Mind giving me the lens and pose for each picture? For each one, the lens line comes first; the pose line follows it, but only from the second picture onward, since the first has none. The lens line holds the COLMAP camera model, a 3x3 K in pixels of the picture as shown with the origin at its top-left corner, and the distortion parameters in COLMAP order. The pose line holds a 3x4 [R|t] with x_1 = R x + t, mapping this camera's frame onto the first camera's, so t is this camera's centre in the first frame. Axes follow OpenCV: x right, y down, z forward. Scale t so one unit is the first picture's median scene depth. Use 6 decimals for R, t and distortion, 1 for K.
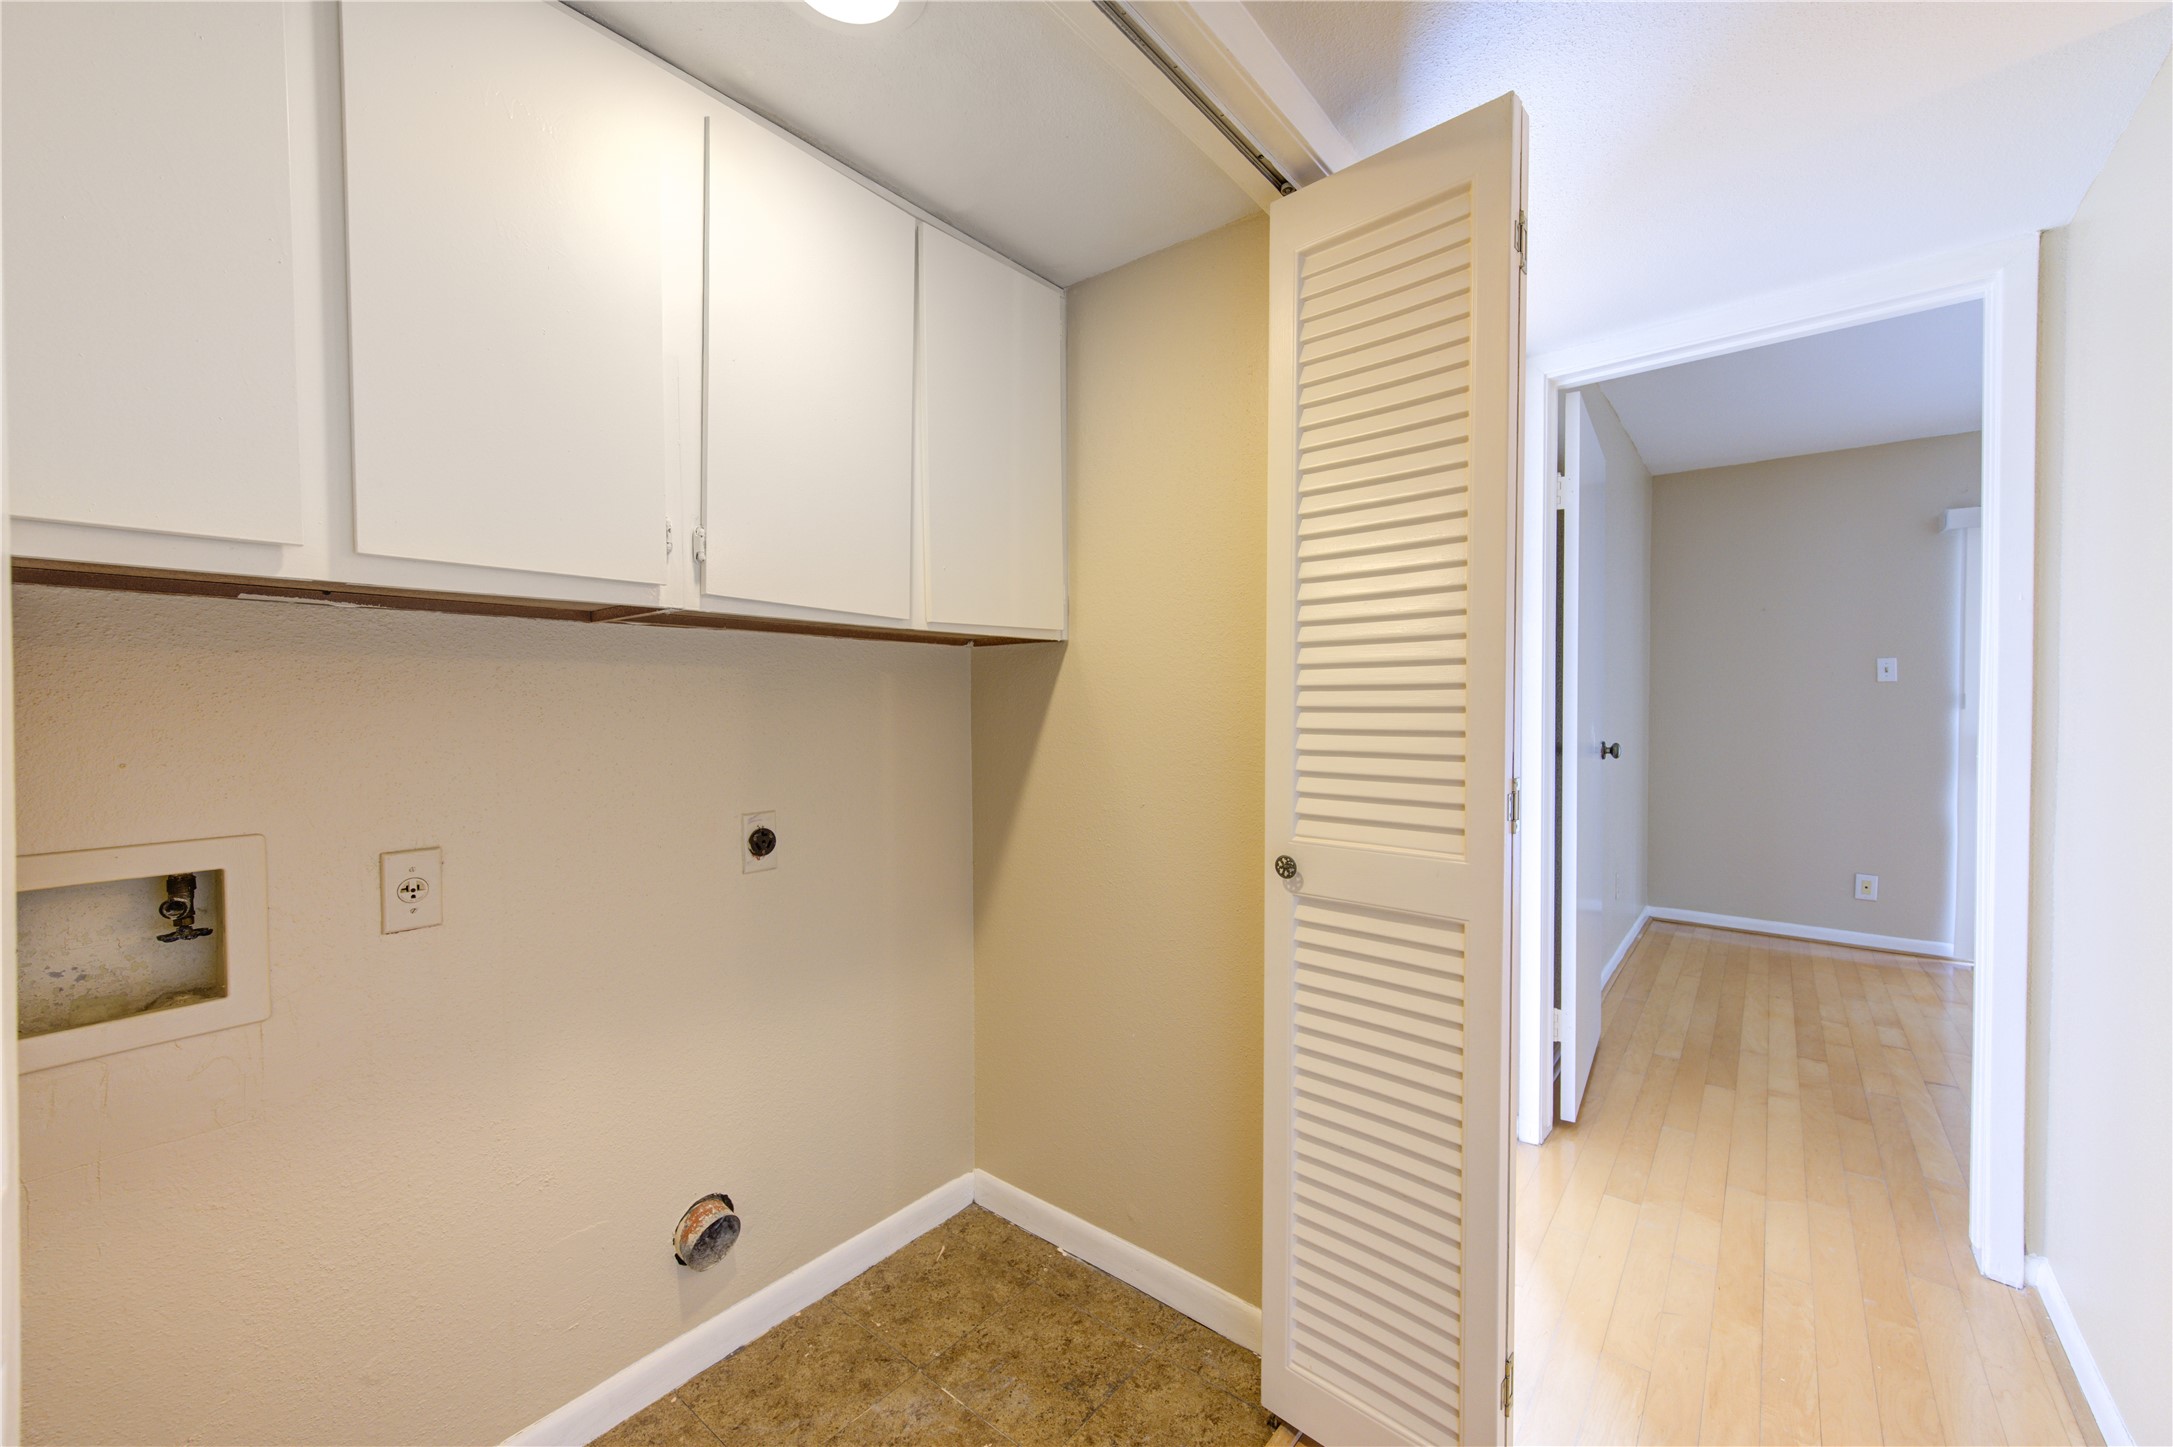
lens RADIAL K [[855.1, 0, 1082.5], [0, 855.1, 730.5], [0, 0, 1]] dist [-0.000570, -0.000319]
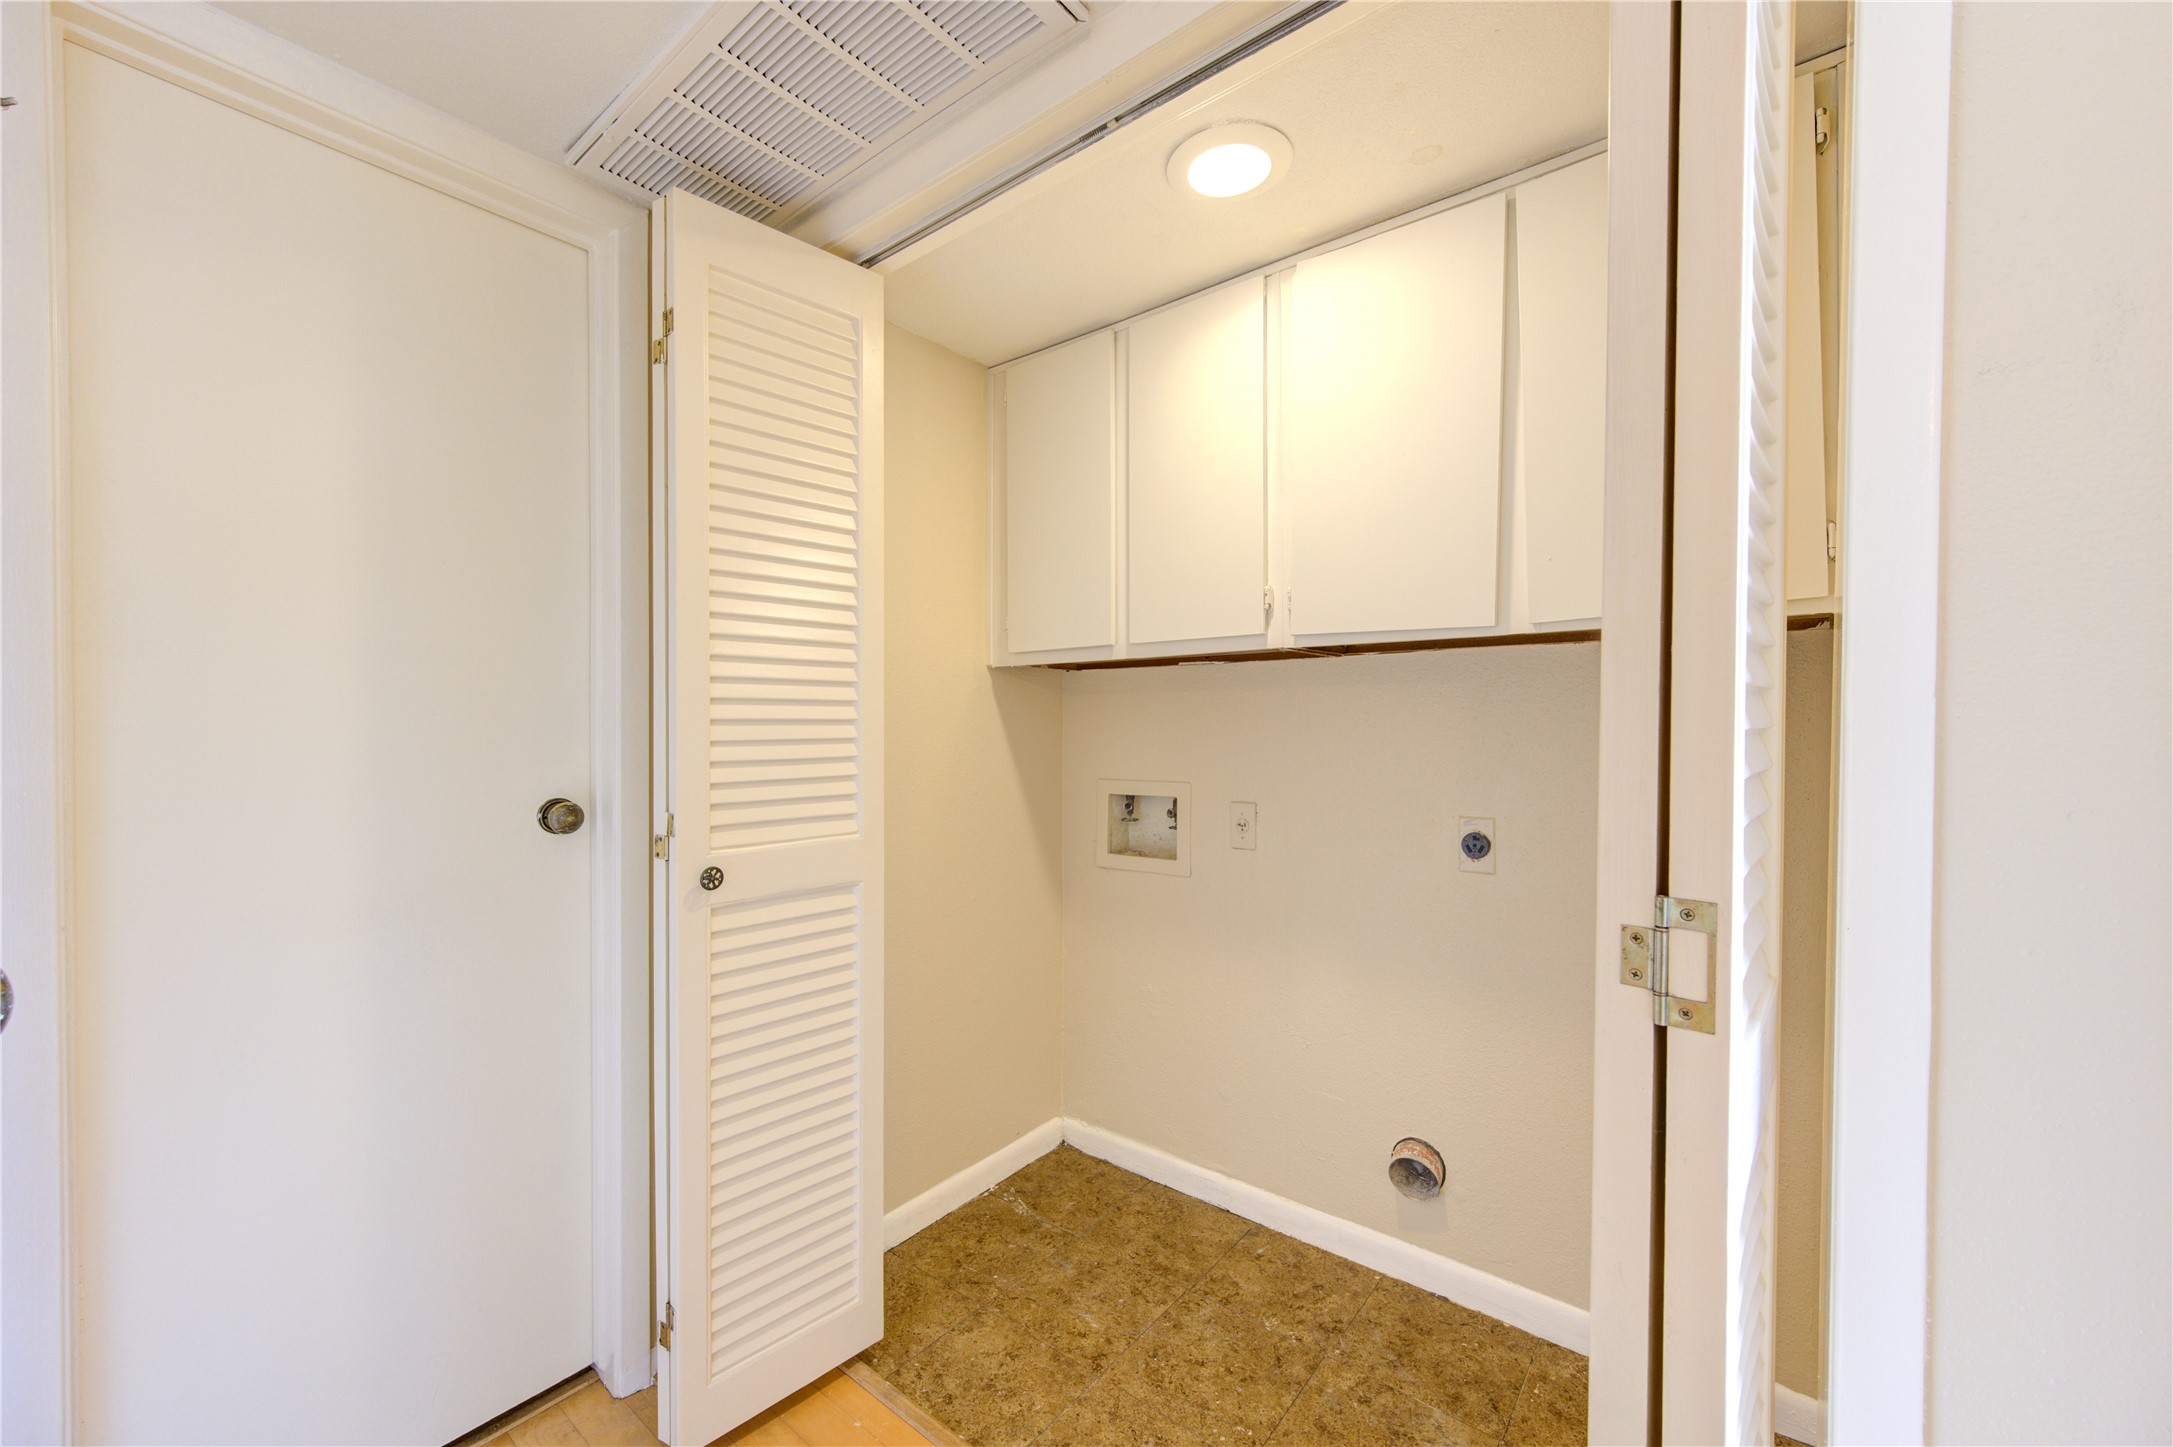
lens RADIAL K [[855.1, 0, 1082.5], [0, 855.1, 730.5], [0, 0, 1]] dist [-0.000570, -0.000319]
pose [[-0.005294, 0.018859, -0.999808, 0.722699], [-0.020945, 0.999601, 0.018966, -0.023032], [0.999767, 0.021042, -0.004897, 0.544114]]
